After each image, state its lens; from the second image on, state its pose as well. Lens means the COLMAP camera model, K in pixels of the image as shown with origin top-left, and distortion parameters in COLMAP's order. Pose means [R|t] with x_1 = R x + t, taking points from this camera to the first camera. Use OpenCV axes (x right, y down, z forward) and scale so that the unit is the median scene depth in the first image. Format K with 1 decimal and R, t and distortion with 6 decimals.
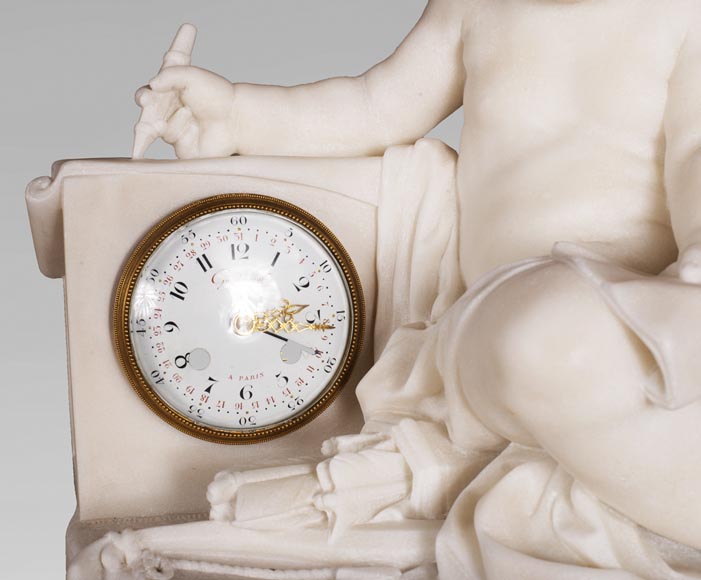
lens RADIAL K [[1309.4, 0, 264.1], [0, 1309.4, 308.3], [0, 0, 1]] dist [-0.139023, 0.000000]
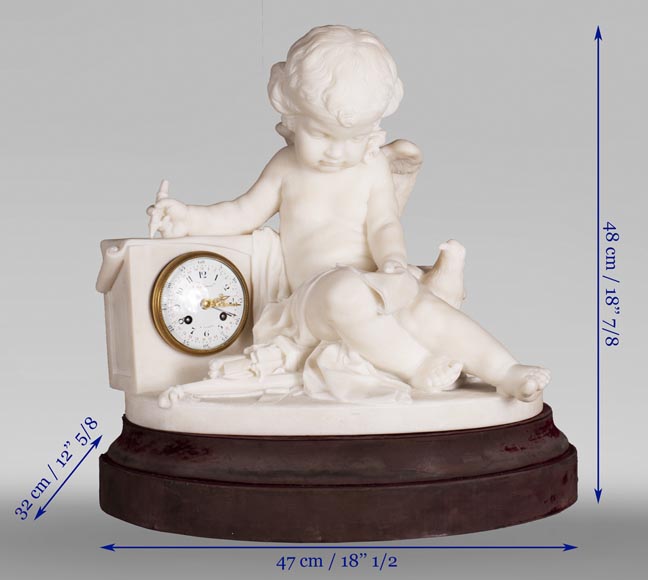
lens RADIAL K [[1320.4, 0, 321.8], [0, 1320.4, 291.3], [0, 0, 1]] dist [-0.133501, 0.000000]
pose [[0.933473, -0.035980, 0.356838, -0.686064], [0.063559, 0.995803, -0.065860, 0.162198], [-0.352970, 0.084159, 0.931842, -1.354324]]
